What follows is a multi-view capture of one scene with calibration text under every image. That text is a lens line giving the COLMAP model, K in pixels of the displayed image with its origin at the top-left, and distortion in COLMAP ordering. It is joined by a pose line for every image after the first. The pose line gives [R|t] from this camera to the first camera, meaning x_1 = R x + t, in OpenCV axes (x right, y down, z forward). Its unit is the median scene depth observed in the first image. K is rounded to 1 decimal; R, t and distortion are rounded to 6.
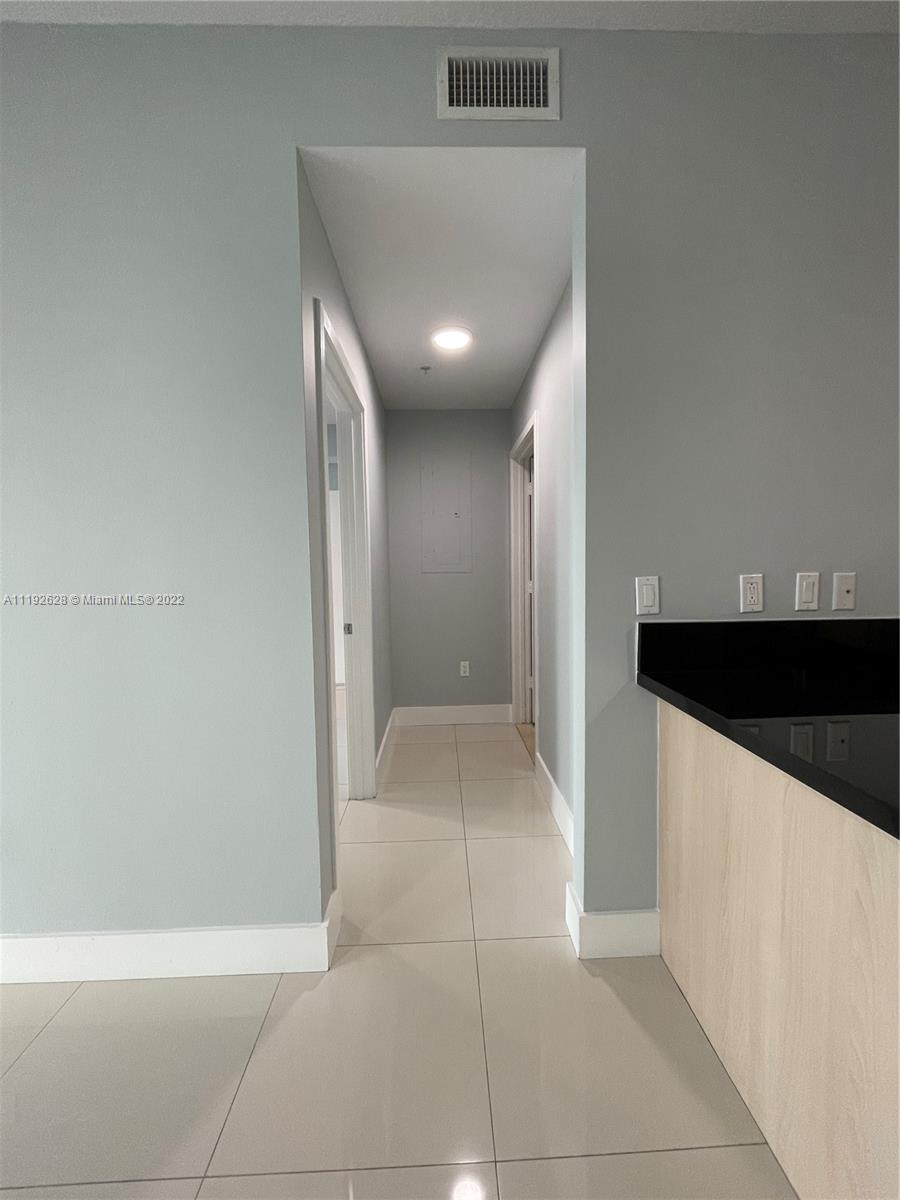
lens RADIAL K [[485.4, 0, 456.3], [0, 485.4, 597.4], [0, 0, 1]] dist [-0.002544, -0.000210]
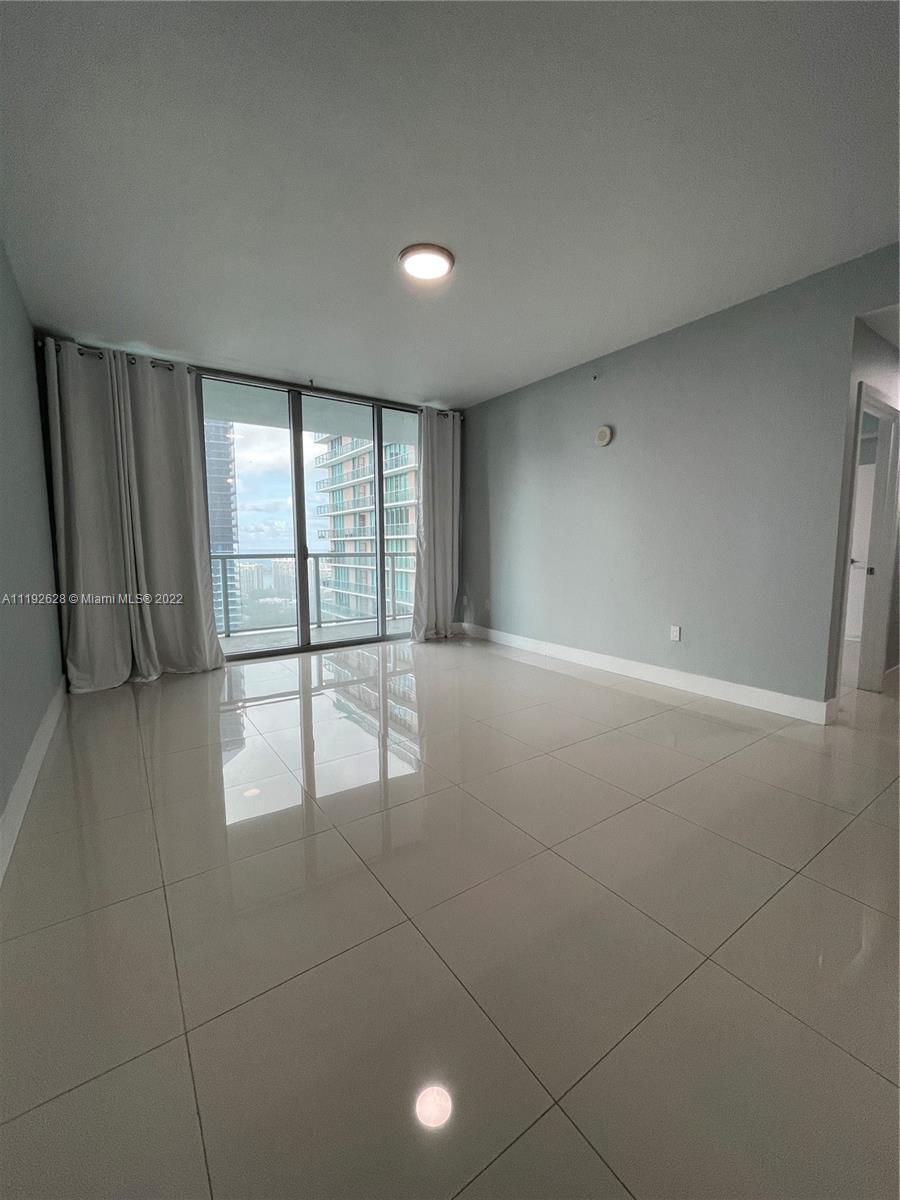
lens RADIAL K [[485.4, 0, 456.3], [0, 485.4, 597.4], [0, 0, 1]] dist [-0.002544, -0.000210]
pose [[0.548008, 0.101016, -0.830351, 0.519651], [-0.056814, 0.994884, 0.083537, 0.156805], [0.834542, 0.001397, 0.550943, -1.406523]]
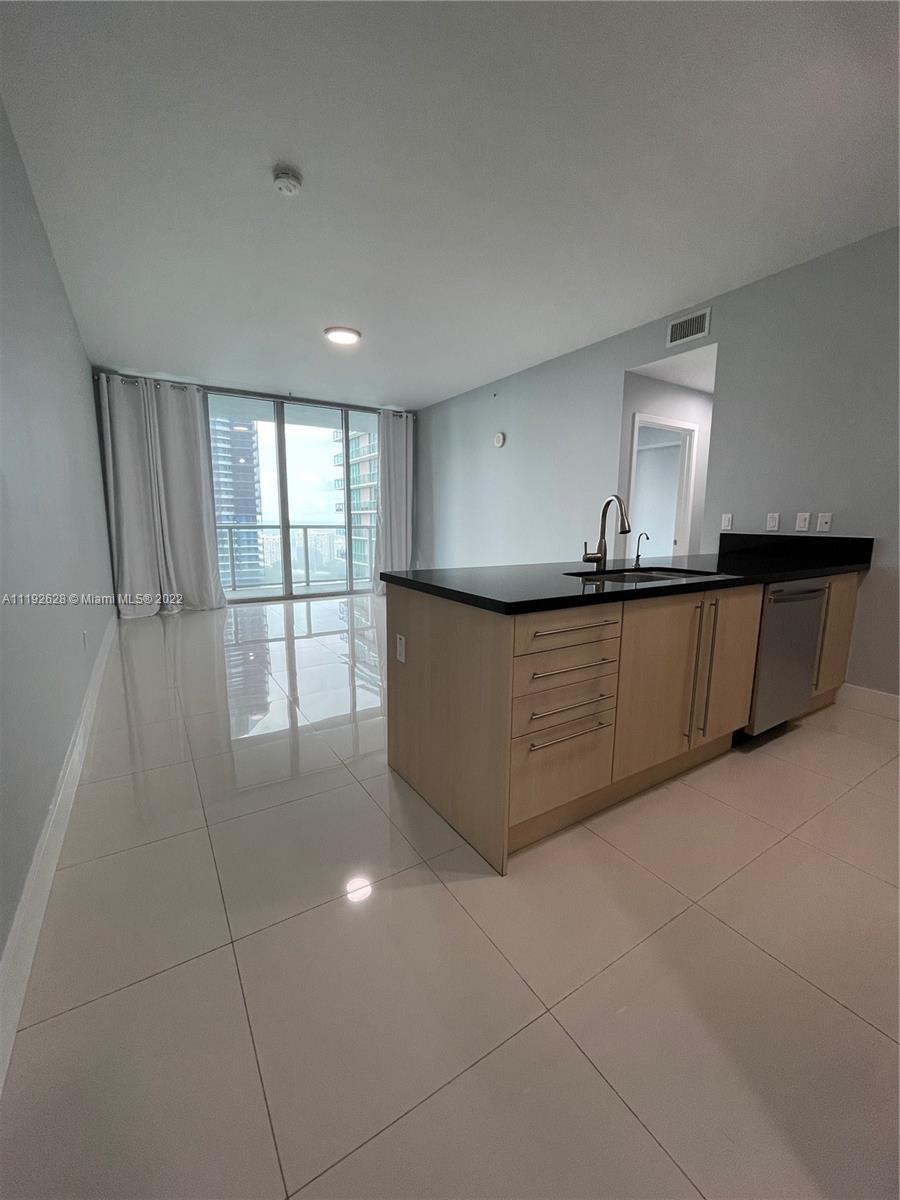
lens RADIAL K [[485.4, 0, 458.4], [0, 485.4, 597.2], [0, 0, 1]] dist [-0.017316, 0.006396]
pose [[0.514018, 0.154075, -0.843829, 1.785971], [-0.069650, 0.987985, 0.137969, 0.126909], [0.854947, -0.012146, 0.518573, -1.393202]]
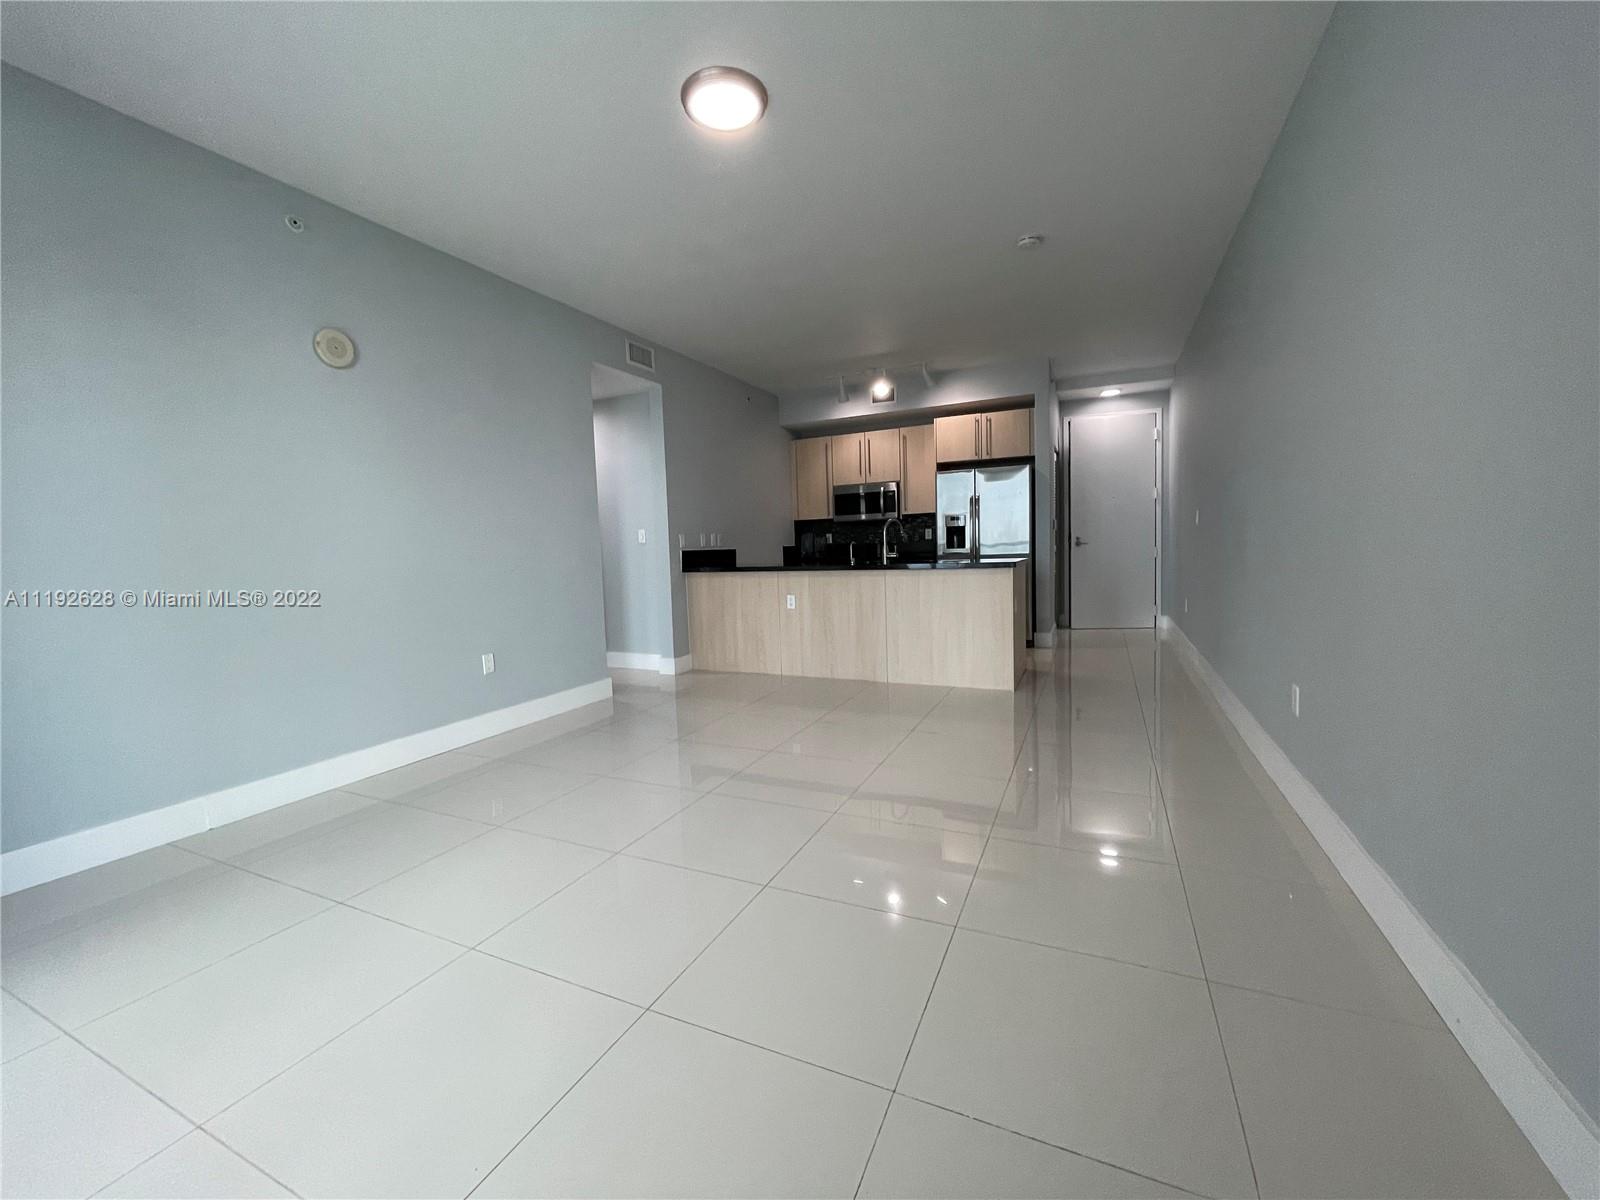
lens RADIAL K [[647.1, 0, 796.0], [0, 647.1, 594.9], [0, 0, 1]] dist [-0.002544, -0.000210]
pose [[0.453166, -0.067150, 0.888893, -2.692912], [0.078428, 0.996295, 0.035280, 0.226875], [-0.887969, 0.053726, 0.456754, -1.310971]]
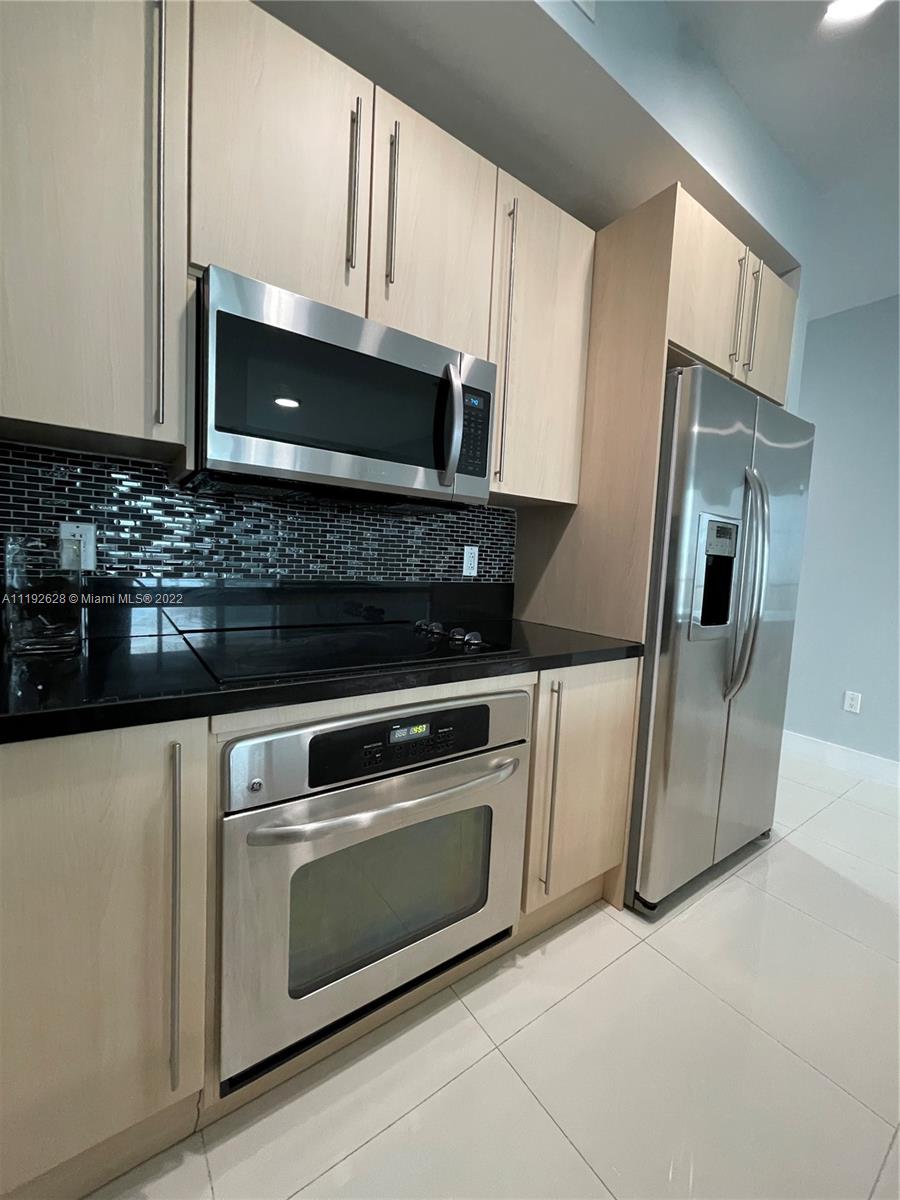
lens RADIAL K [[499.6, 0, 481.0], [0, 499.6, 587.8], [0, 0, 1]] dist [0.001287, 0.000202]
pose [[-0.585106, -0.075016, 0.807480, 1.101345], [0.002393, 0.995548, 0.094222, -0.027907], [-0.810953, 0.057062, -0.582322, 0.778110]]
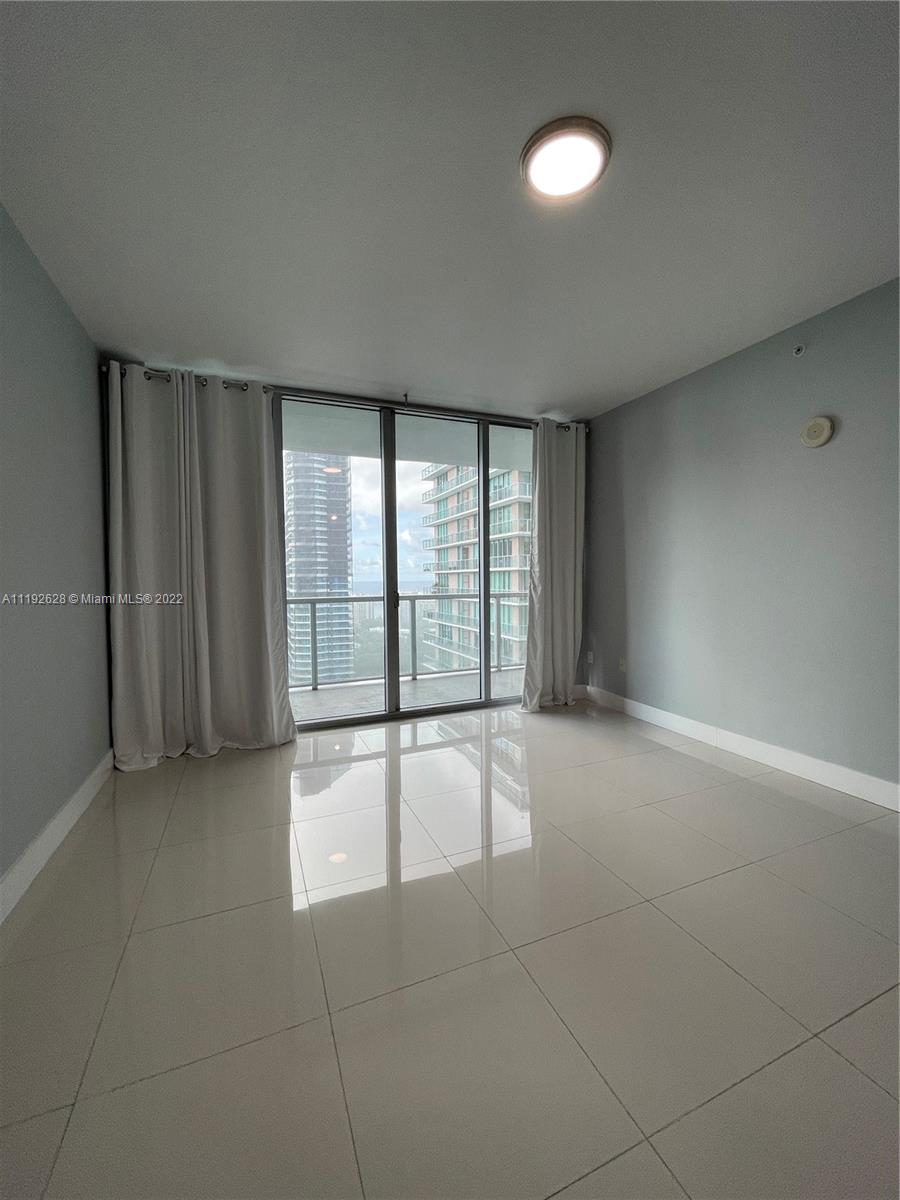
lens RADIAL K [[483.6, 0, 456.3], [0, 483.6, 596.5], [0, 0, 1]] dist [0.000084, -0.000426]
pose [[0.361869, 0.047093, -0.931039, -0.182487], [-0.052734, 0.998158, 0.029991, 0.068415], [0.930736, 0.038245, 0.363686, -1.105661]]
